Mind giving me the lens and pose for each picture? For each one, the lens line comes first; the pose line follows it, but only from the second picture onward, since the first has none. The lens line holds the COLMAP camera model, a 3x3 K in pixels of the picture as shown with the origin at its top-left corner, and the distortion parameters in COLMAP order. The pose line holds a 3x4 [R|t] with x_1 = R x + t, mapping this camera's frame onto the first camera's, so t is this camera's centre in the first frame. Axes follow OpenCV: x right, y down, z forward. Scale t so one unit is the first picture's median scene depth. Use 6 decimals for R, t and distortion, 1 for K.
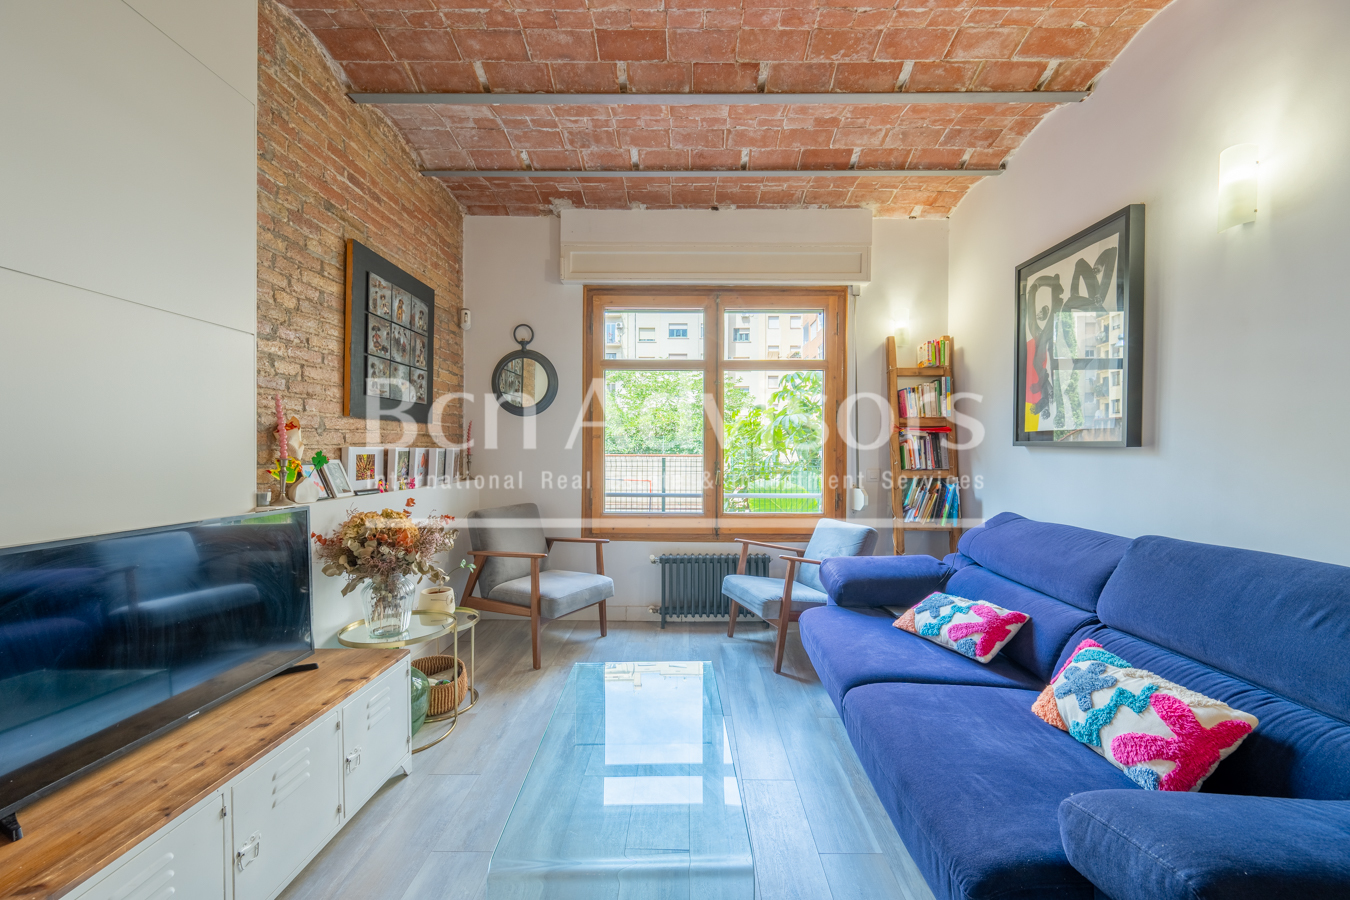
lens RADIAL K [[536.0, 0, 694.8], [0, 536.0, 457.1], [0, 0, 1]] dist [0.002347, -0.000629]
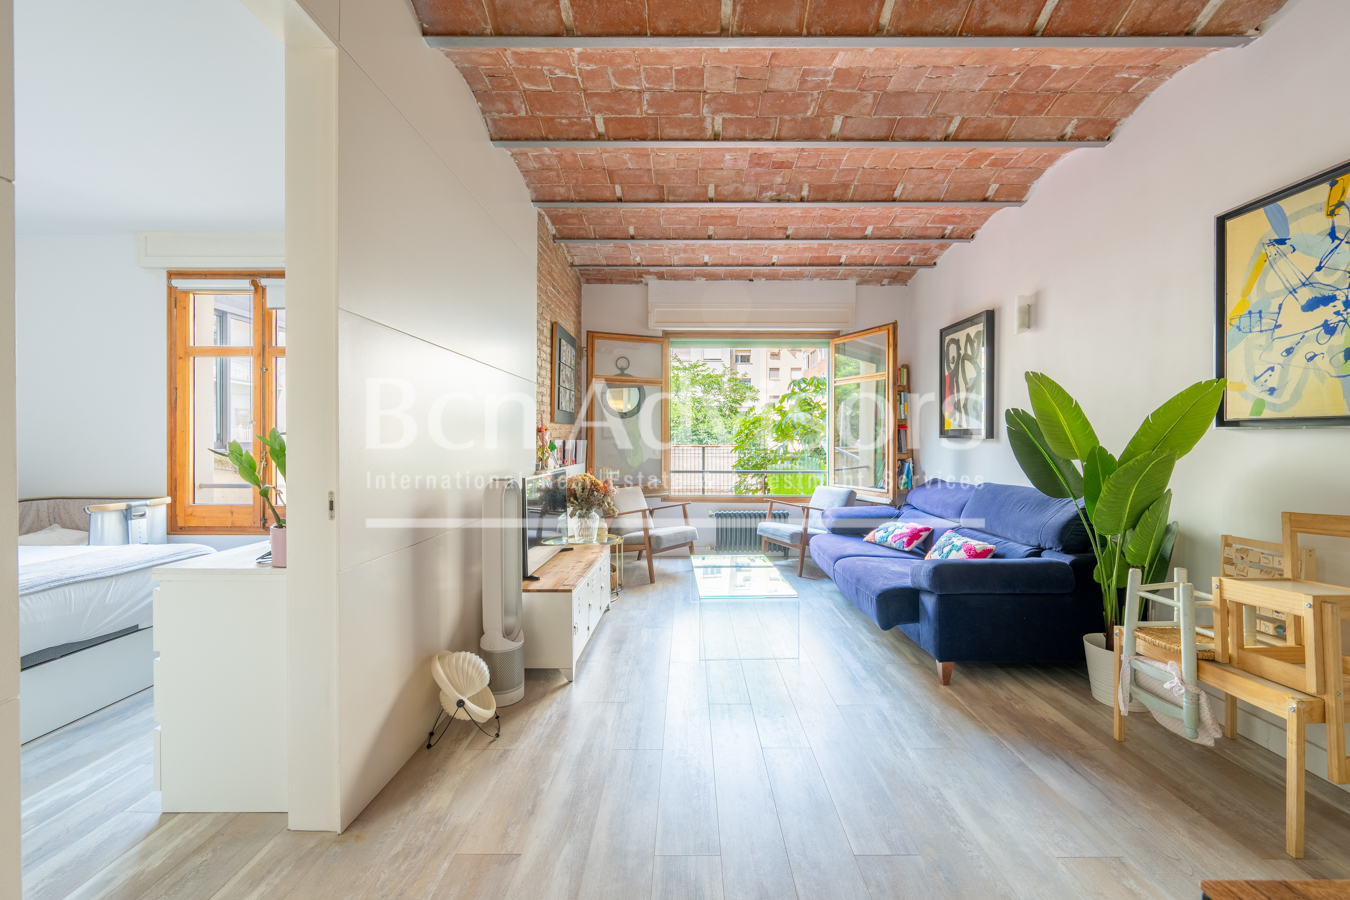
lens RADIAL K [[536.0, 0, 688.7], [0, 536.0, 443.3], [0, 0, 1]] dist [0.002347, -0.000629]
pose [[0.999969, -0.002642, -0.007421, -0.154973], [0.002622, 0.999993, -0.002584, 0.000069], [0.007428, 0.002565, 0.999969, -0.622853]]
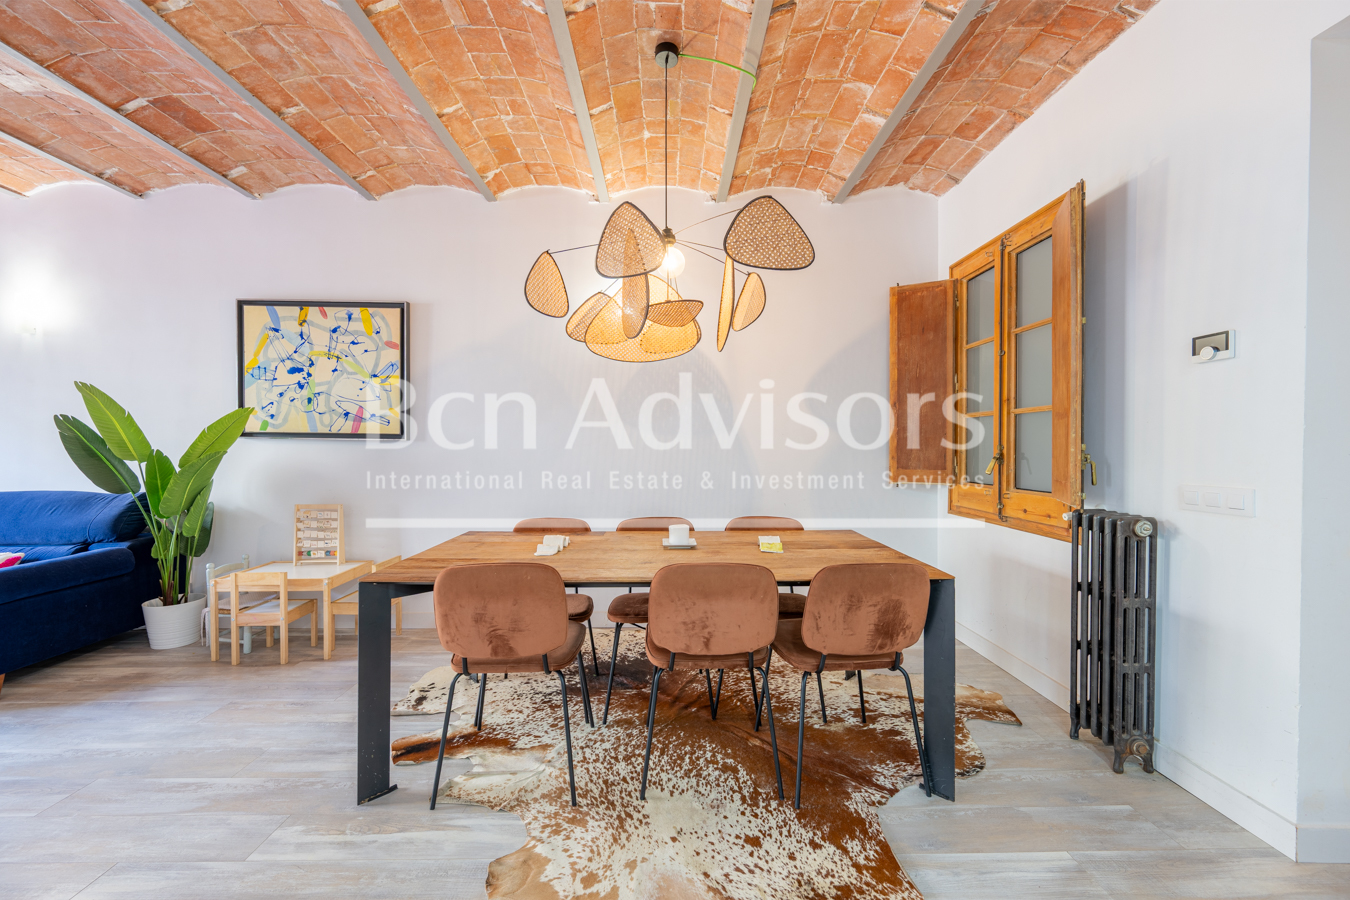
lens RADIAL K [[536.0, 0, 677.9], [0, 536.0, 452.3], [0, 0, 1]] dist [0.002347, -0.000629]
pose [[-0.008695, -0.015876, 0.999836, -0.578835], [0.007602, 0.999844, 0.015942, -0.000248], [-0.999933, 0.007739, -0.008573, -0.797761]]
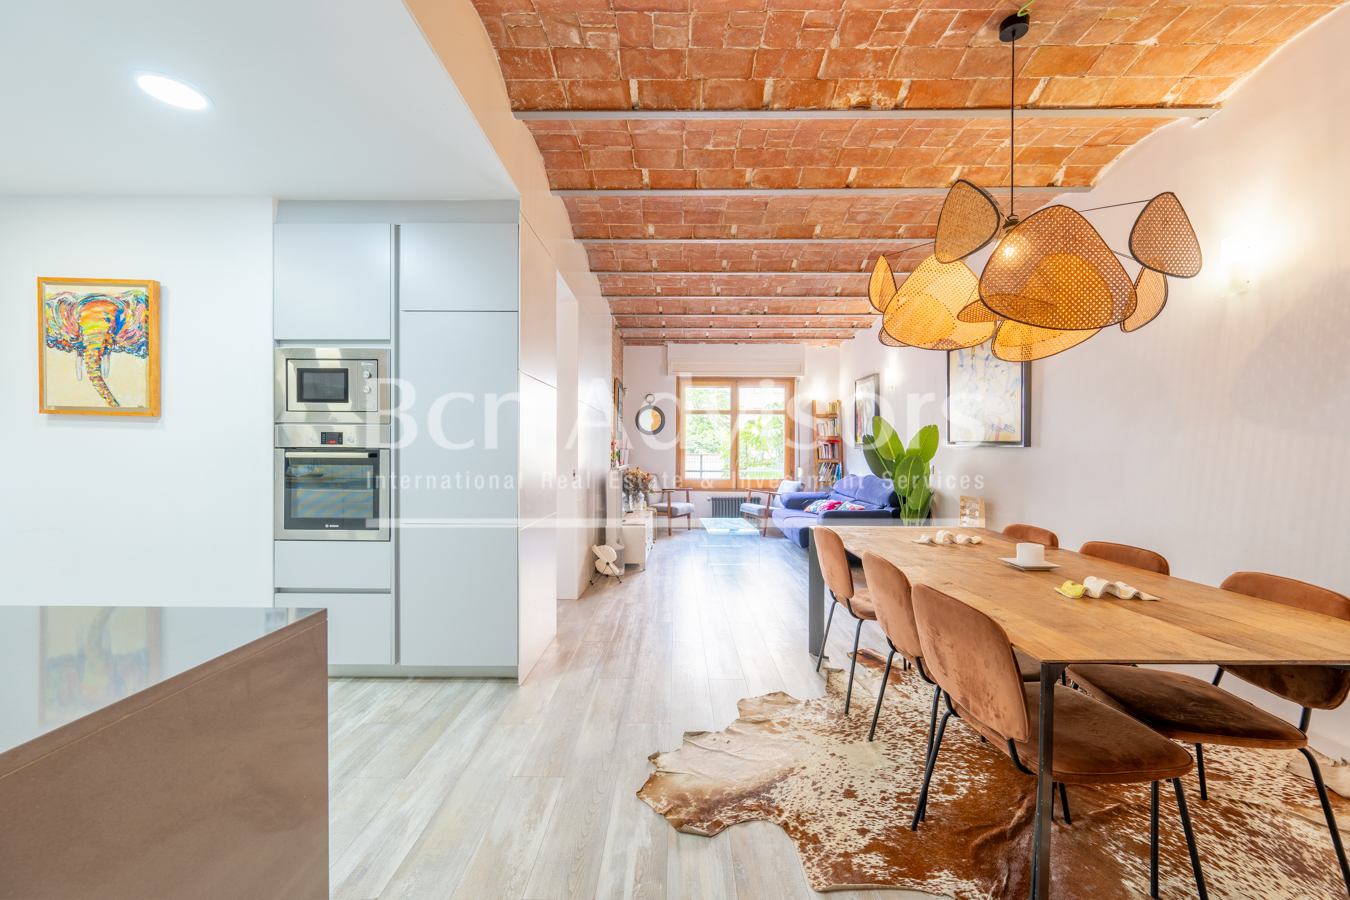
lens RADIAL K [[536.0, 0, 670.2], [0, 536.0, 452.7], [0, 0, 1]] dist [0.002347, -0.000629]
pose [[0.999870, 0.000298, -0.016130, -0.243352], [-0.000361, 0.999992, -0.003904, 0.005834], [0.016129, 0.003910, 0.999862, -1.505711]]
